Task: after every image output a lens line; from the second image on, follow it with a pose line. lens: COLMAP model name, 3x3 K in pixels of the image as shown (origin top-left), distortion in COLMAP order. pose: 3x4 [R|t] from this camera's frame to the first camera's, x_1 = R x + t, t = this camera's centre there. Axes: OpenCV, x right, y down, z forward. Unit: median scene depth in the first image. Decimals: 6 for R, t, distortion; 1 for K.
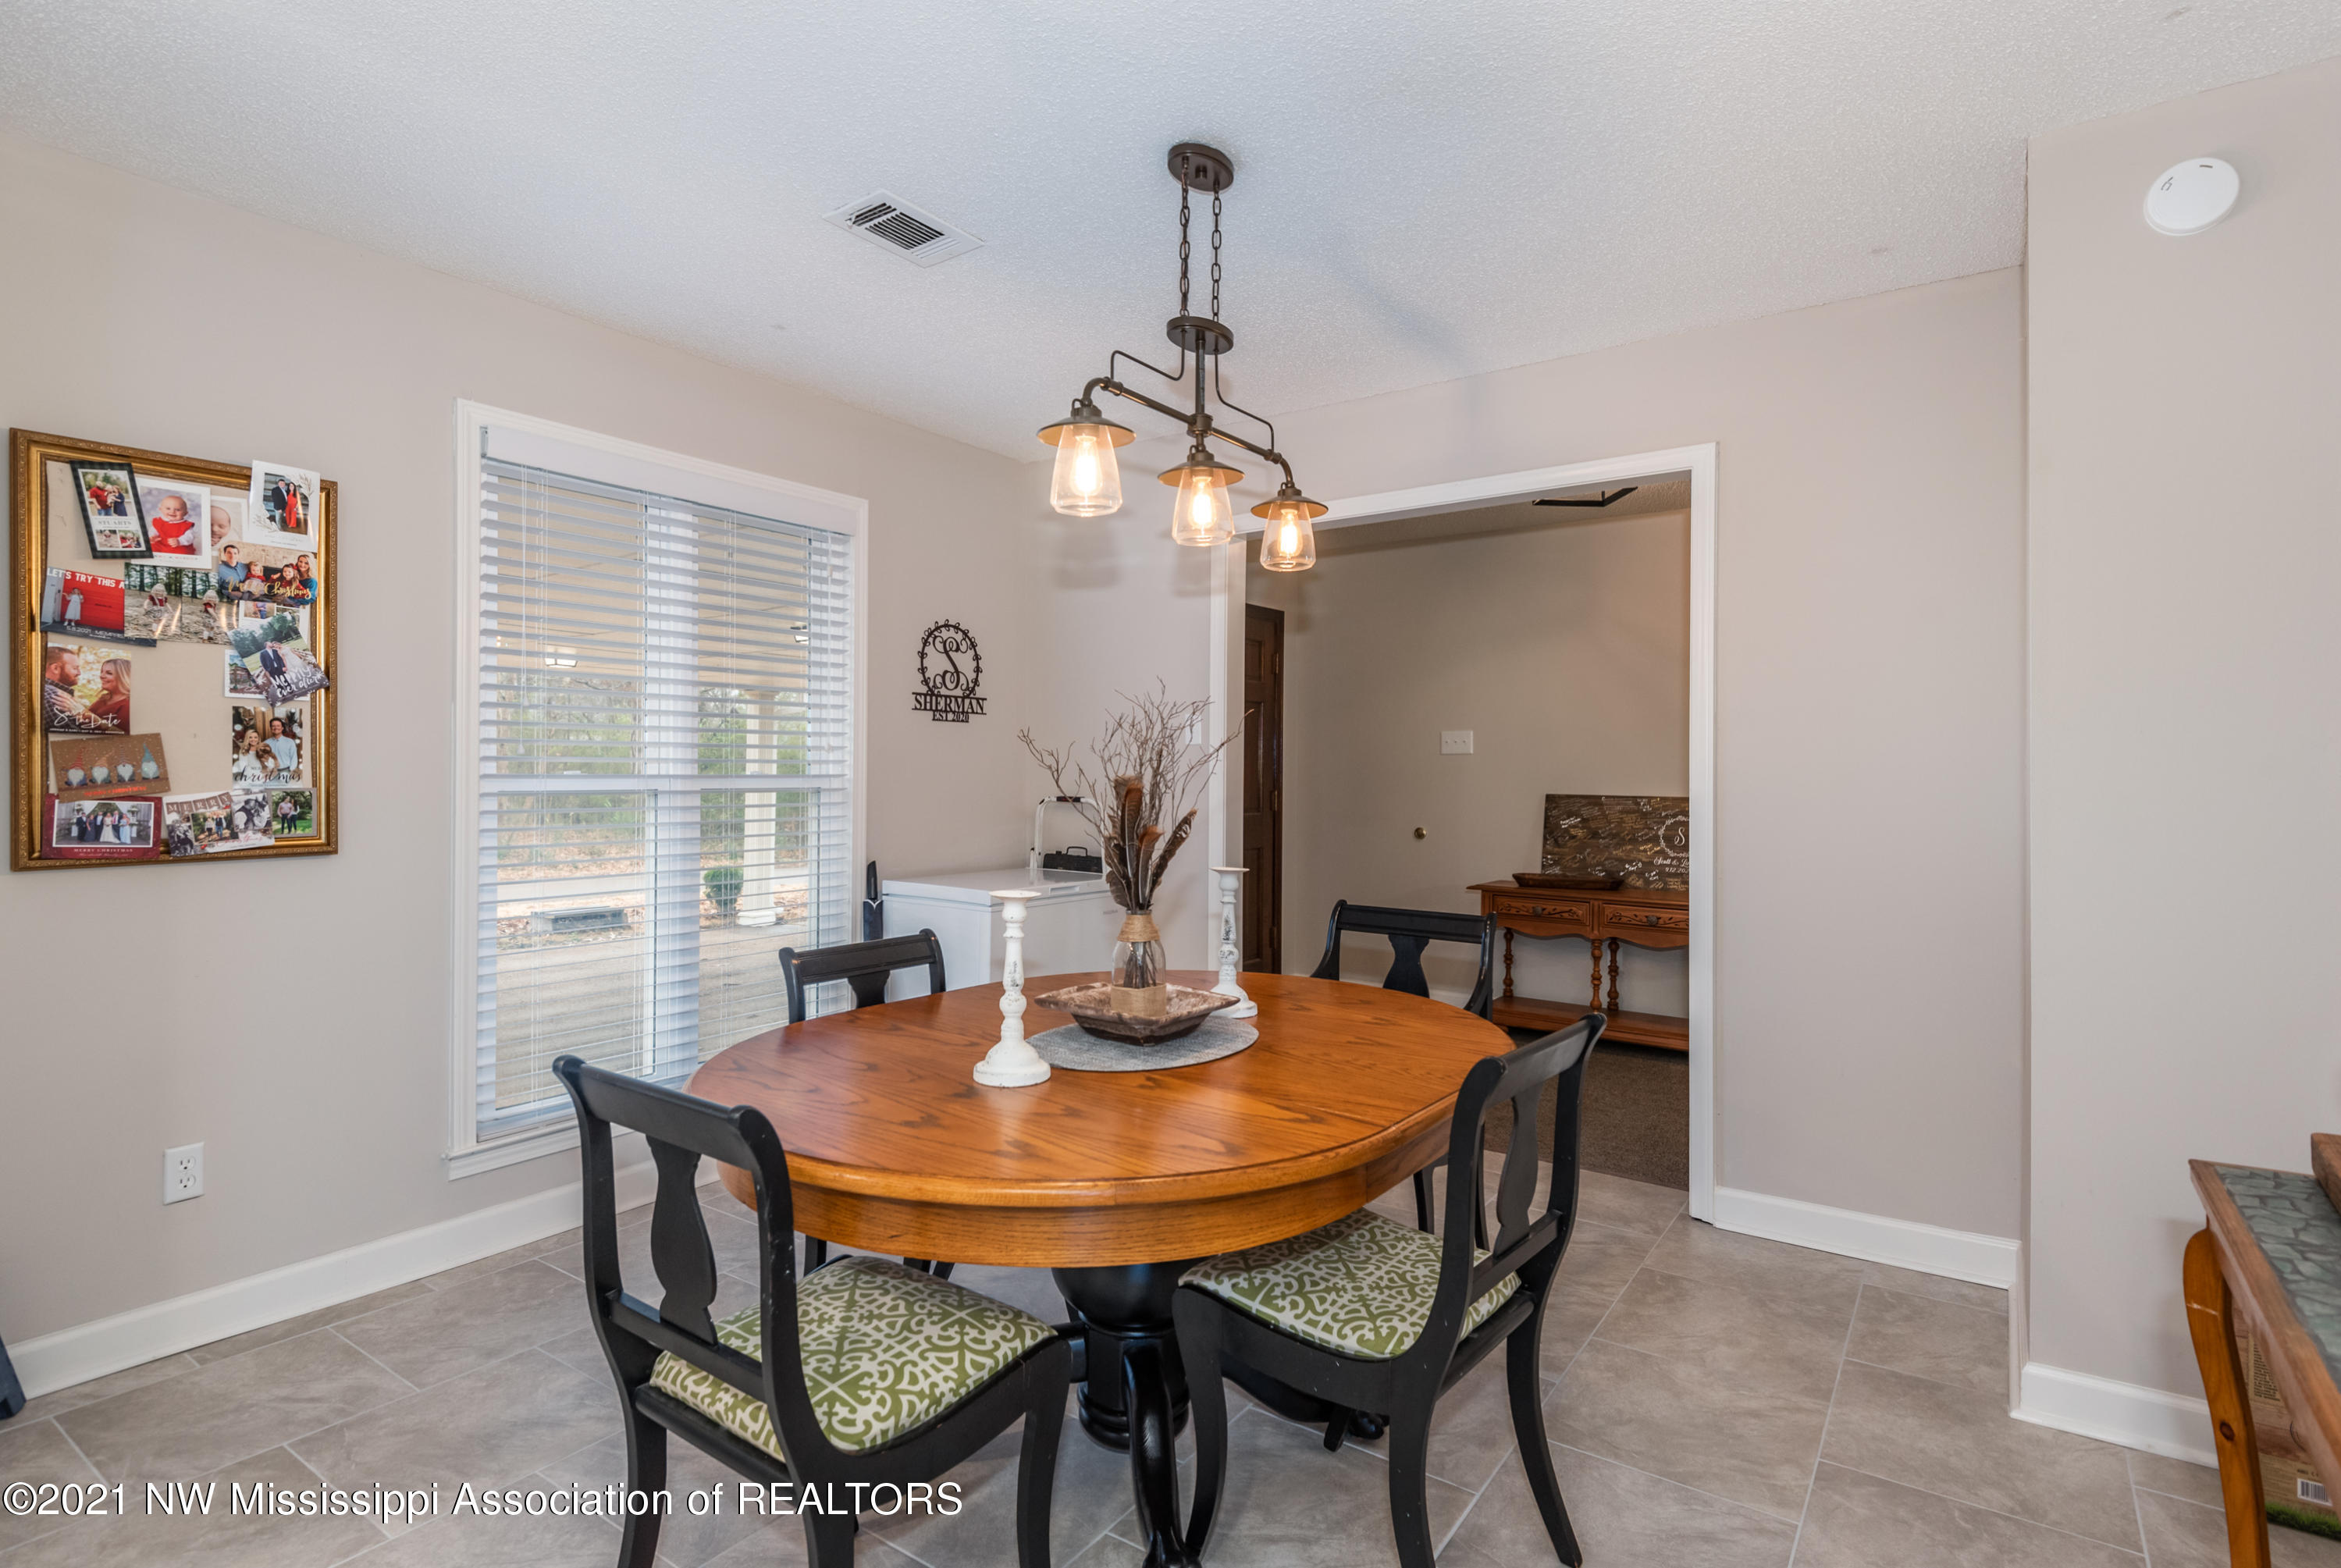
lens RADIAL K [[1138.1, 0, 1175.4], [0, 1138.1, 781.3], [0, 0, 1]] dist [0.016754, -0.011468]
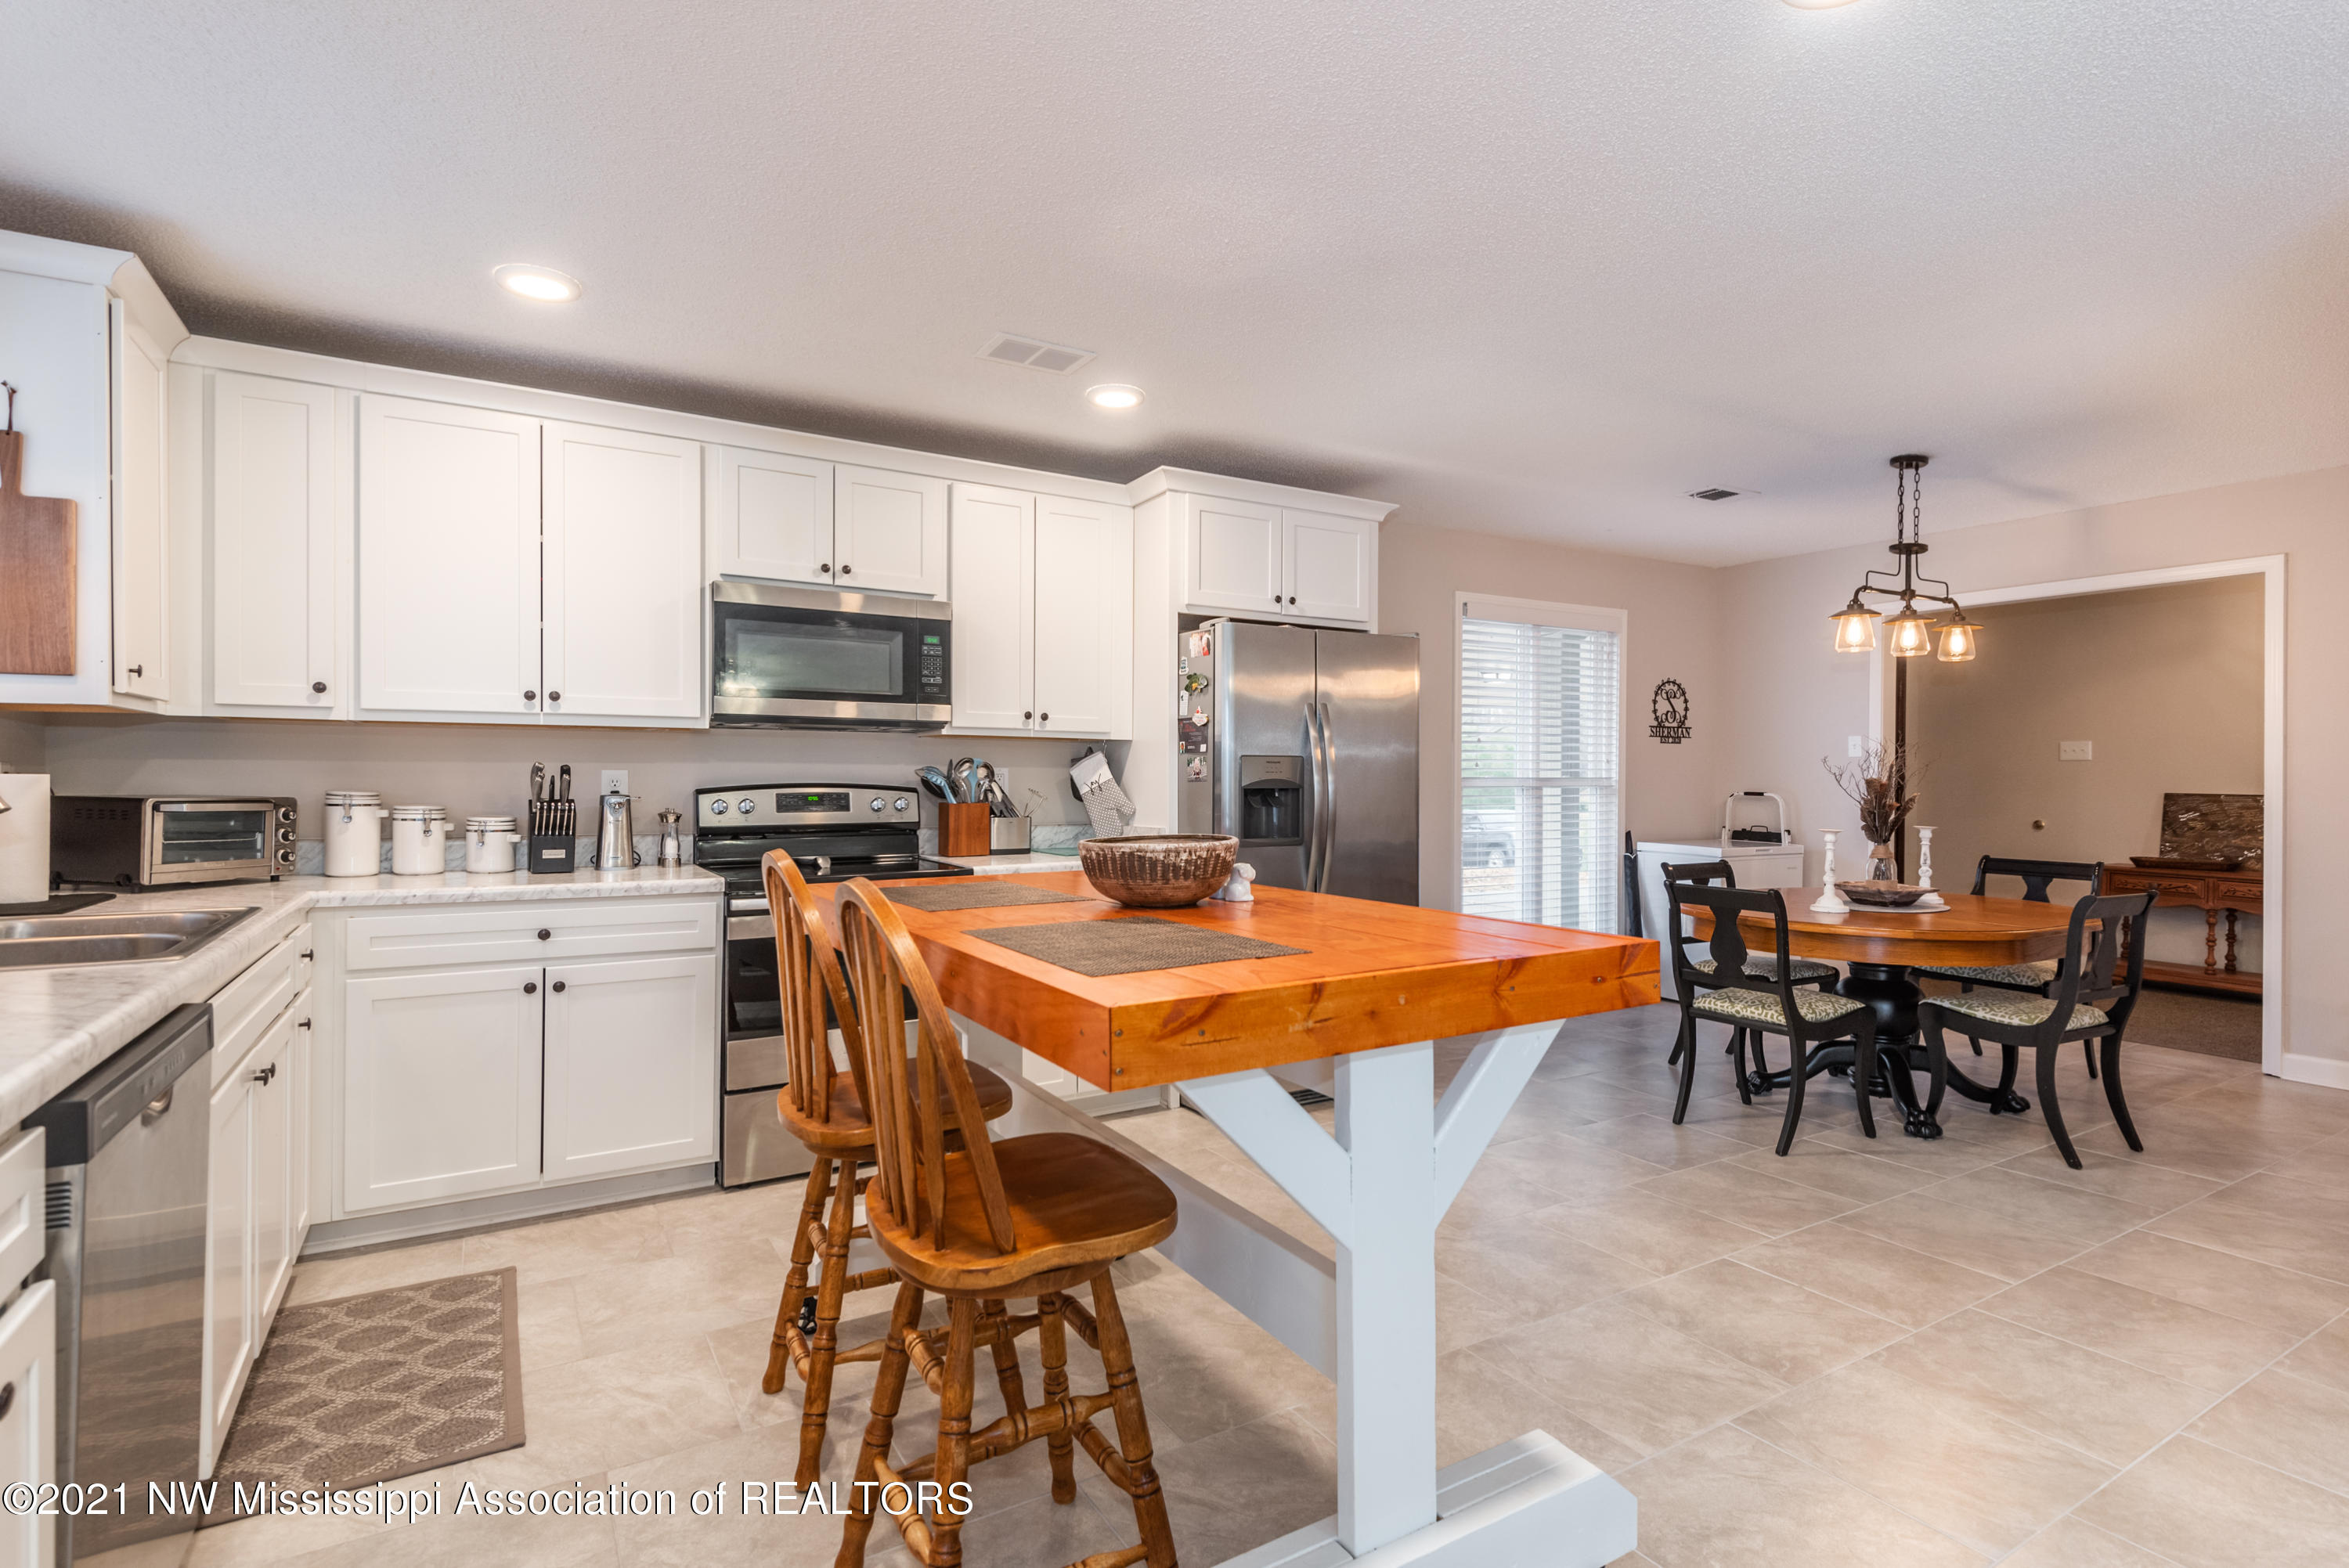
lens RADIAL K [[1142.0, 0, 1198.0], [0, 1142.0, 782.0], [0, 0, 1]] dist [0.016754, -0.011468]
pose [[0.916268, 0.000543, -0.400566, -0.238306], [-0.001527, 0.999997, -0.002136, 0.006153], [0.400563, 0.002568, 0.916266, -0.992927]]
